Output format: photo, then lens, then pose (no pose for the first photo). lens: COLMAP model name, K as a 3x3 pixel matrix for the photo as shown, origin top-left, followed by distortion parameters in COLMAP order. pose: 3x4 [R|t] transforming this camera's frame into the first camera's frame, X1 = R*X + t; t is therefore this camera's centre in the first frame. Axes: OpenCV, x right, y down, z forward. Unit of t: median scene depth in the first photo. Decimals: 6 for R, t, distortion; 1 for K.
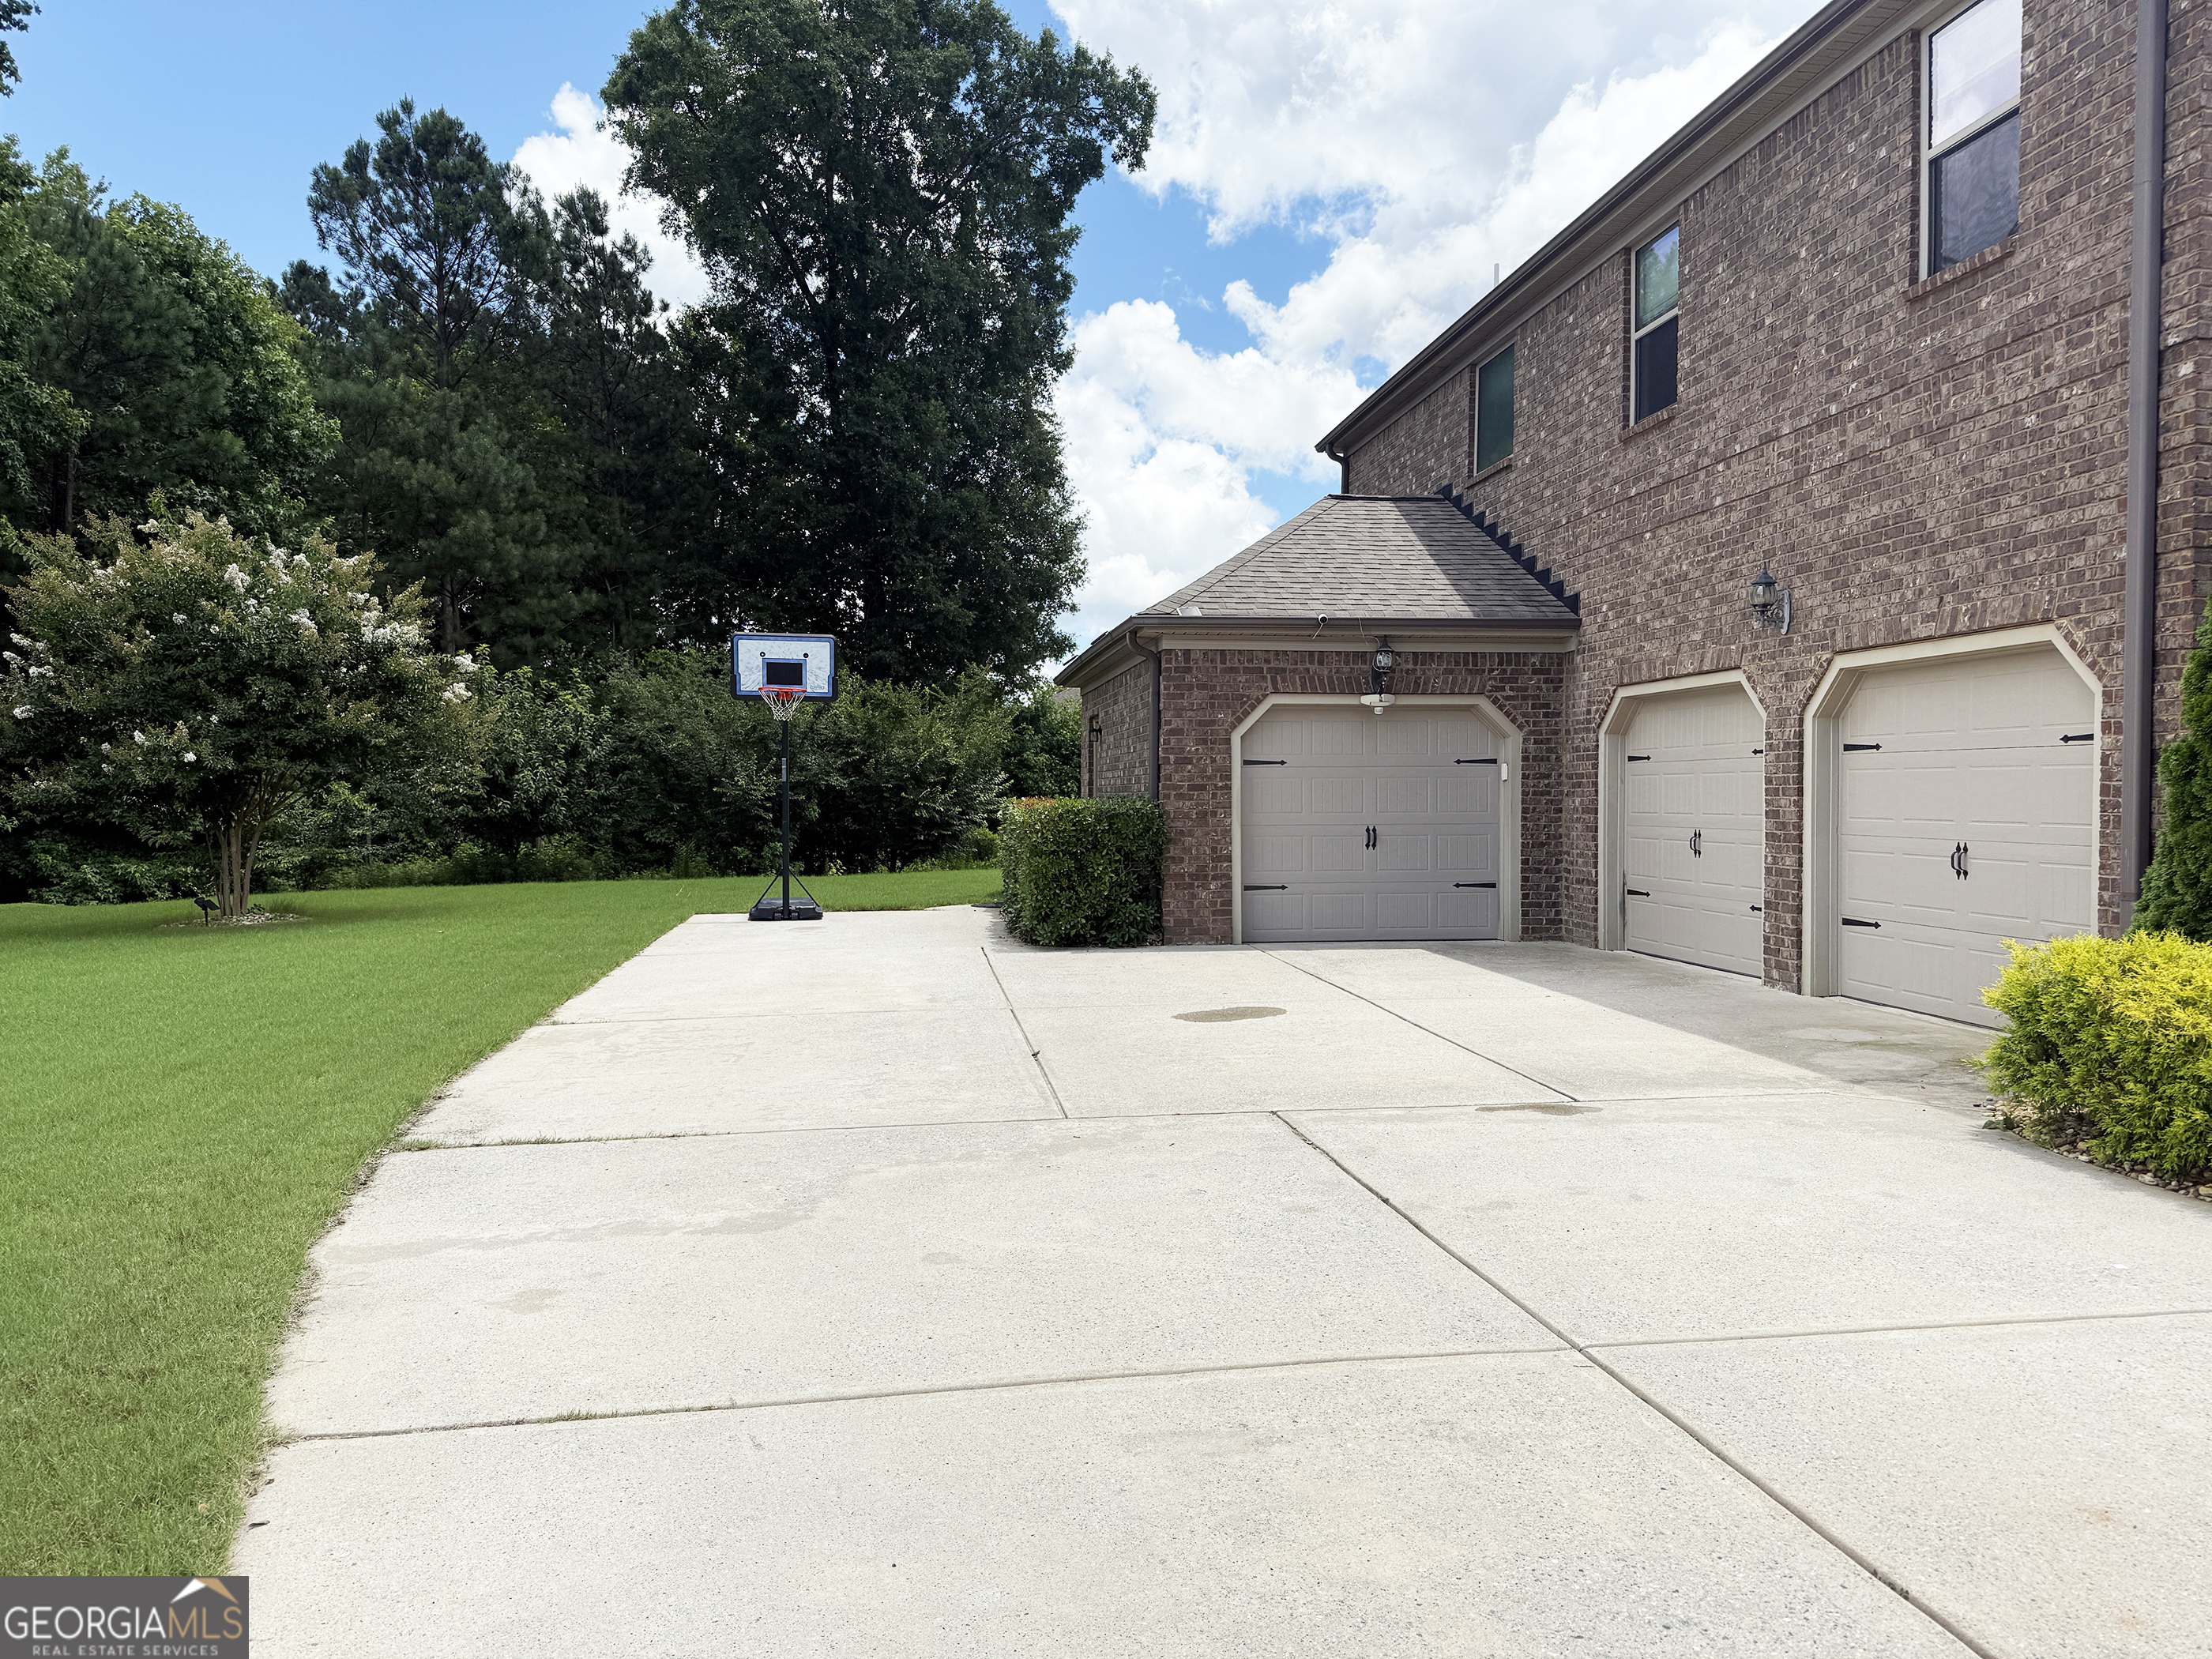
lens RADIAL K [[1577.4, 0, 1064.8], [0, 1577.4, 846.3], [0, 0, 1]] dist [0.064442, -0.081794]
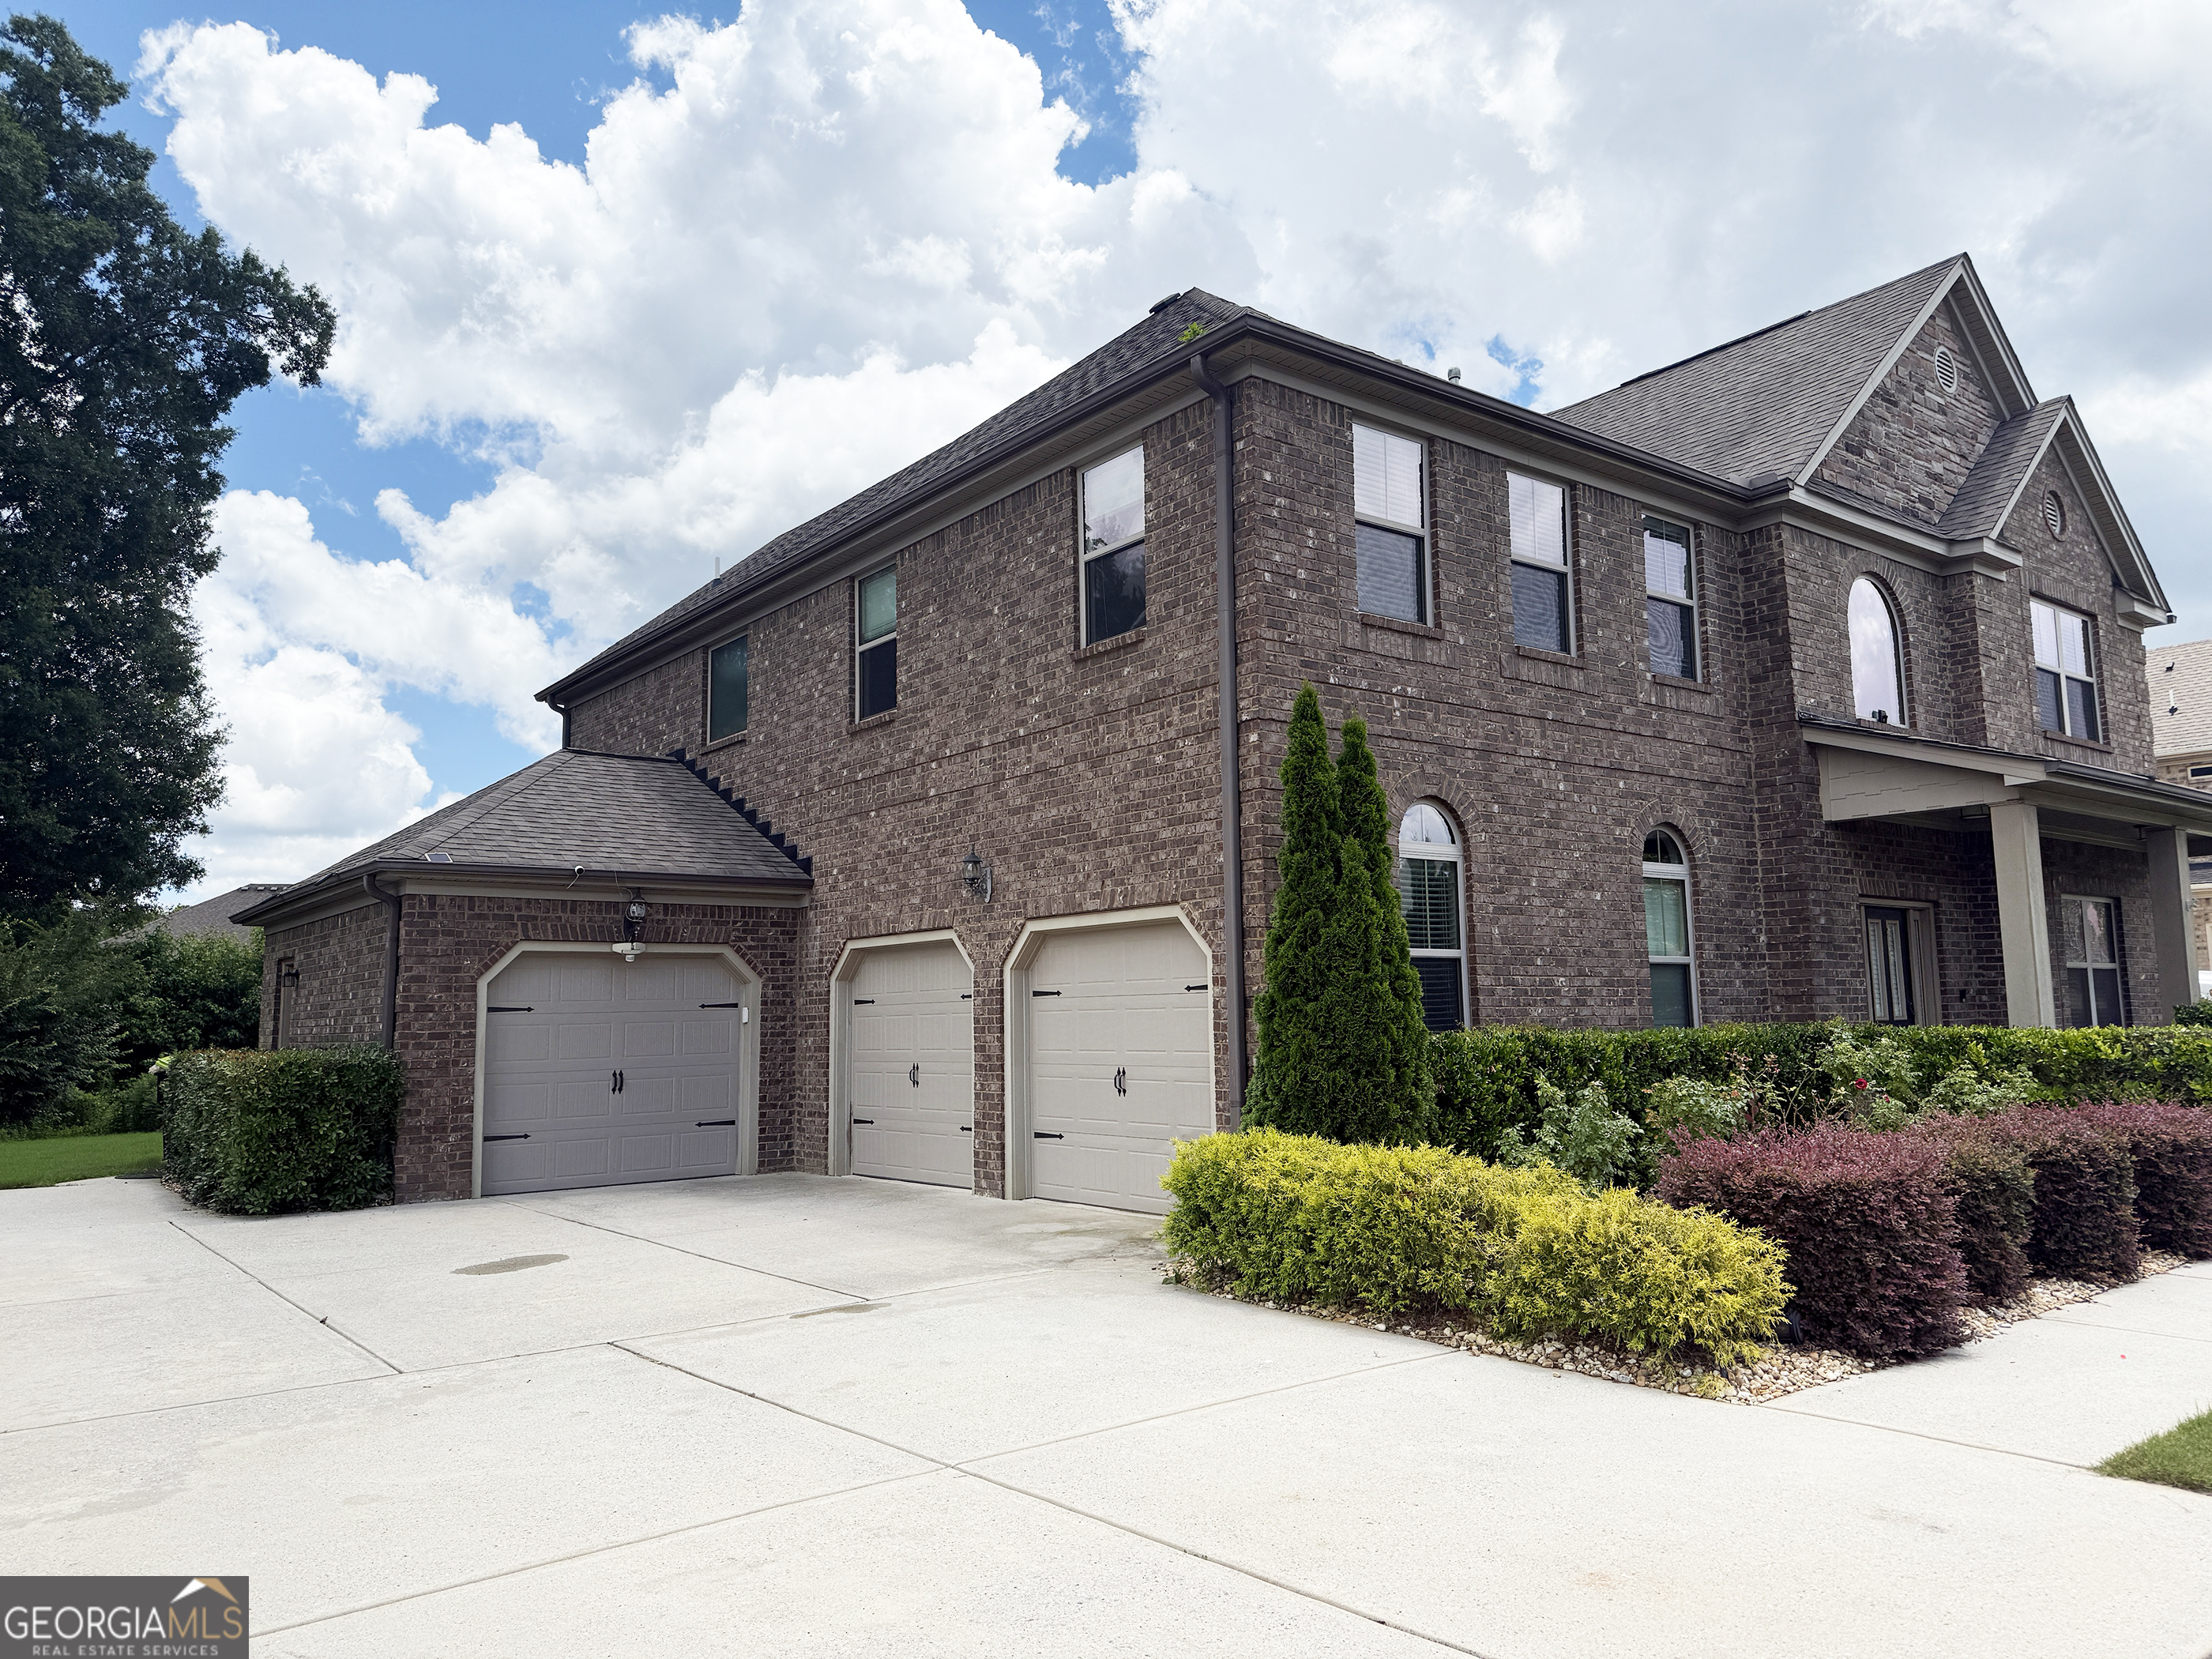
lens RADIAL K [[1567.1, 0, 1106.0], [0, 1567.1, 829.5], [0, 0, 1]] dist [0.157846, -0.193678]
pose [[0.857945, 0.052861, 0.511015, -0.079509], [0.030230, 0.987774, -0.152933, 0.000987], [-0.512851, 0.146656, 0.845858, -0.075389]]
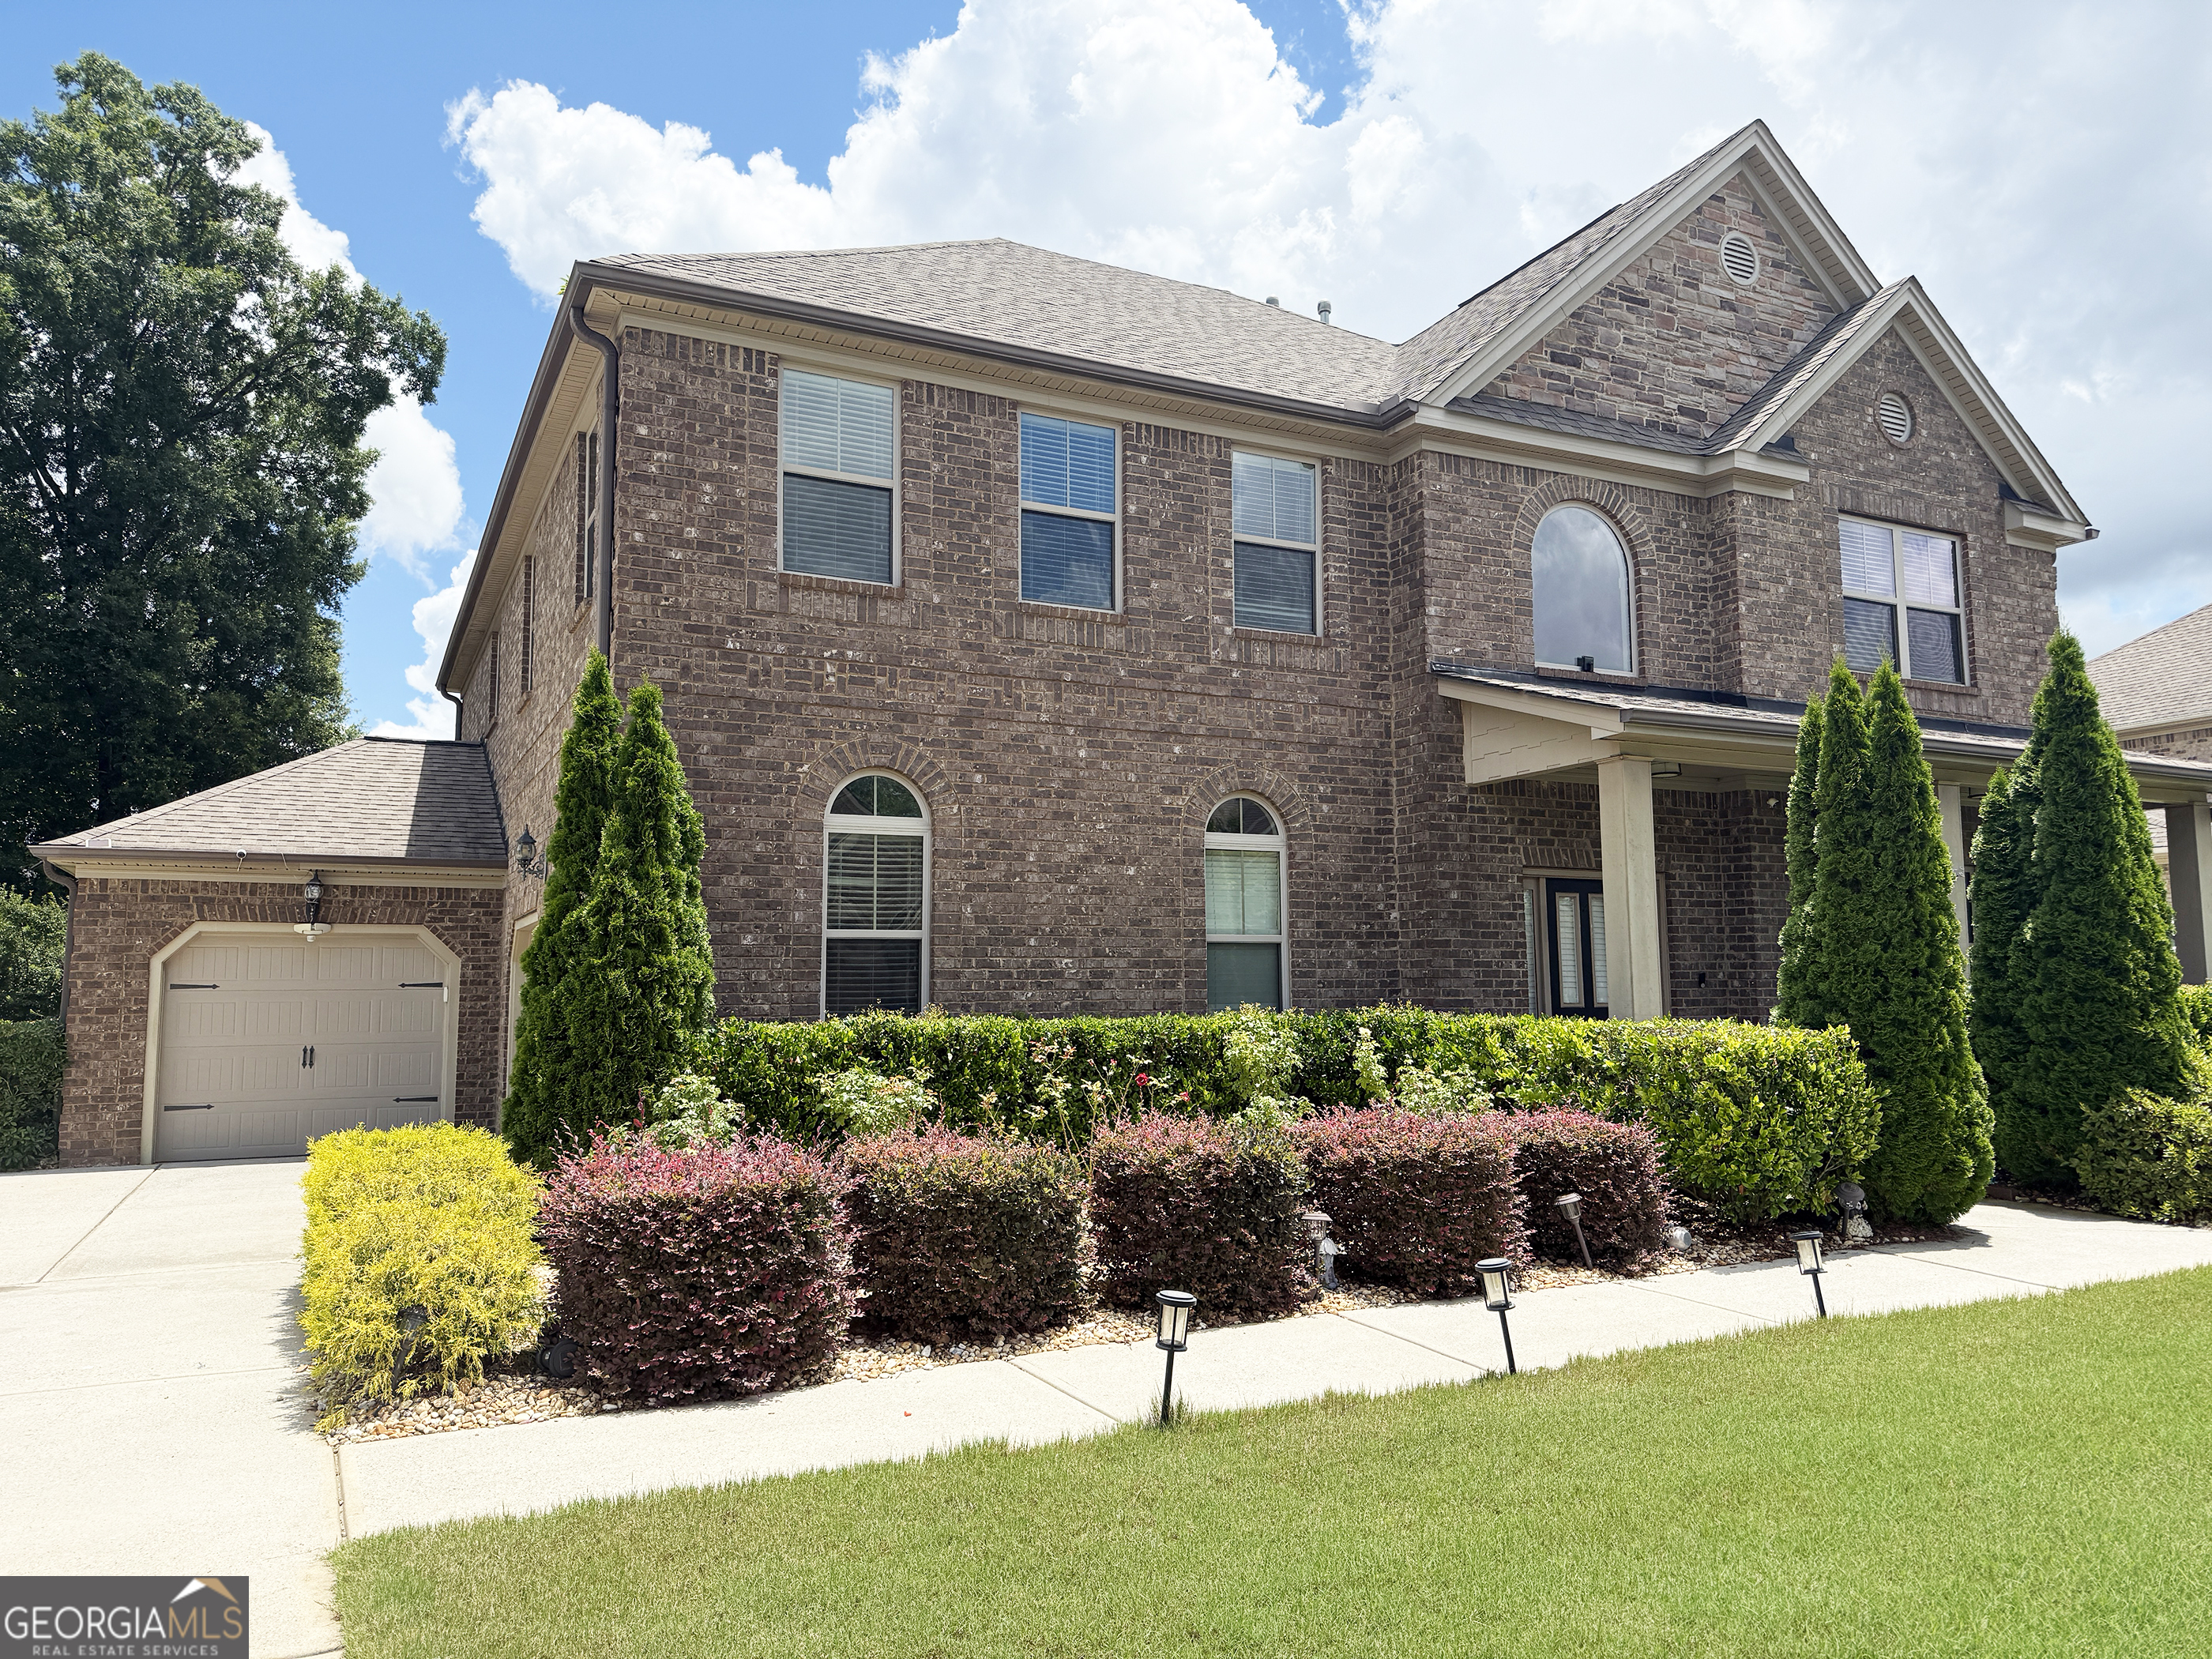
lens RADIAL K [[1554.9, 0, 1078.7], [0, 1554.9, 831.1], [0, 0, 1]] dist [0.206995, -0.311149]
pose [[0.946067, 0.032323, 0.322355, 0.360648], [0.014076, 0.989970, -0.140576, 0.003089], [-0.323665, 0.137532, 0.936123, -0.220110]]
